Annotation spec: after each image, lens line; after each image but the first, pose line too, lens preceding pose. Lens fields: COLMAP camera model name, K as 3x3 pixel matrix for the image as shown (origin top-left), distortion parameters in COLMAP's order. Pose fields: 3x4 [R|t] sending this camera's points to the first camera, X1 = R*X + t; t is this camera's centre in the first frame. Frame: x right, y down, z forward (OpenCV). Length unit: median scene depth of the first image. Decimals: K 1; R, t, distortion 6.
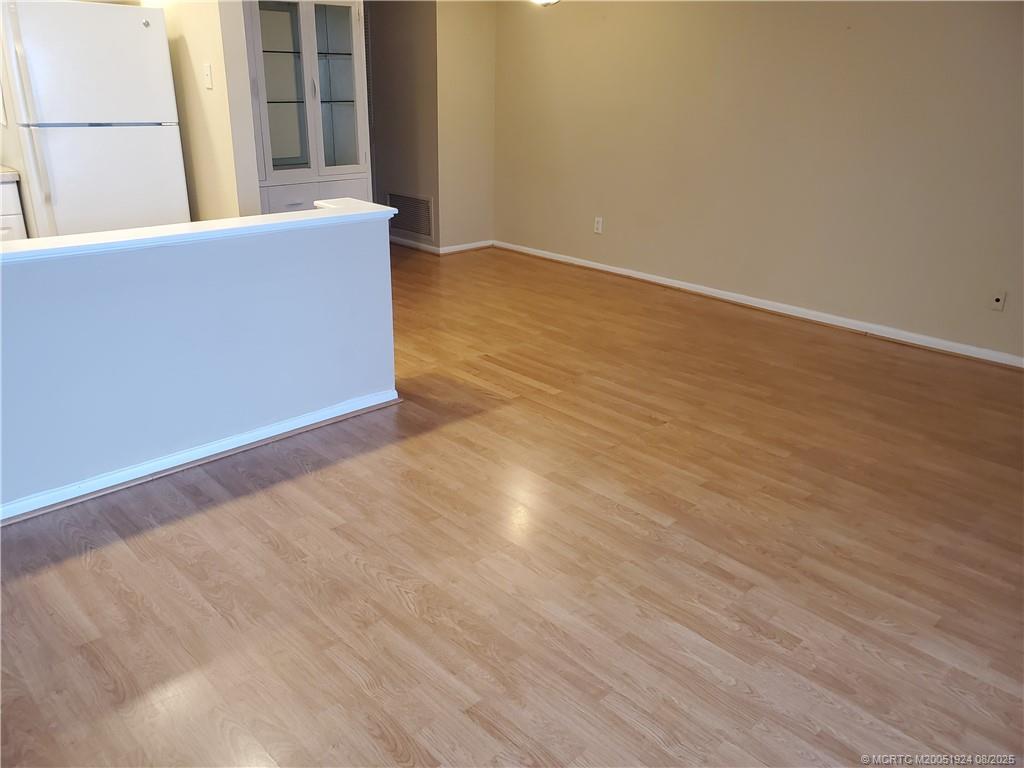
lens RADIAL K [[764.6, 0, 512.0], [0, 764.6, 384.0], [0, 0, 1]] dist [0.004326, -0.004890]
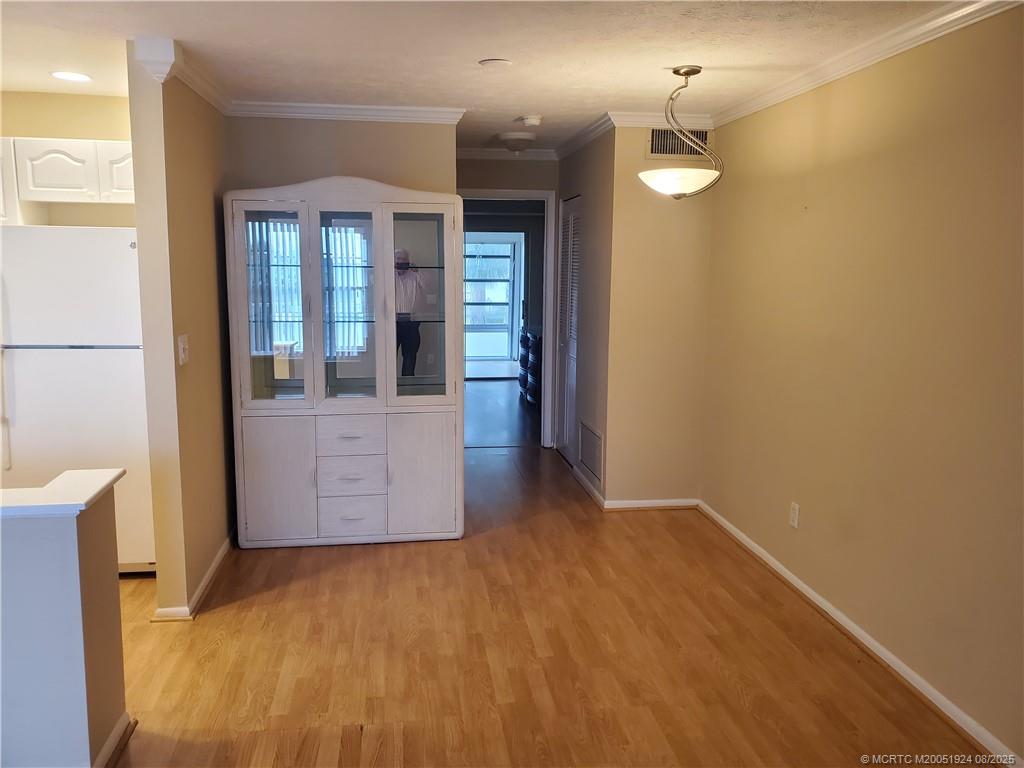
lens RADIAL K [[764.6, 0, 512.0], [0, 764.6, 384.0], [0, 0, 1]] dist [0.004326, -0.004890]
pose [[0.807400, 0.082253, -0.584242, 0.348155], [-0.211462, 0.964791, -0.156404, -0.201729], [0.550807, 0.249826, 0.796366, 0.428947]]
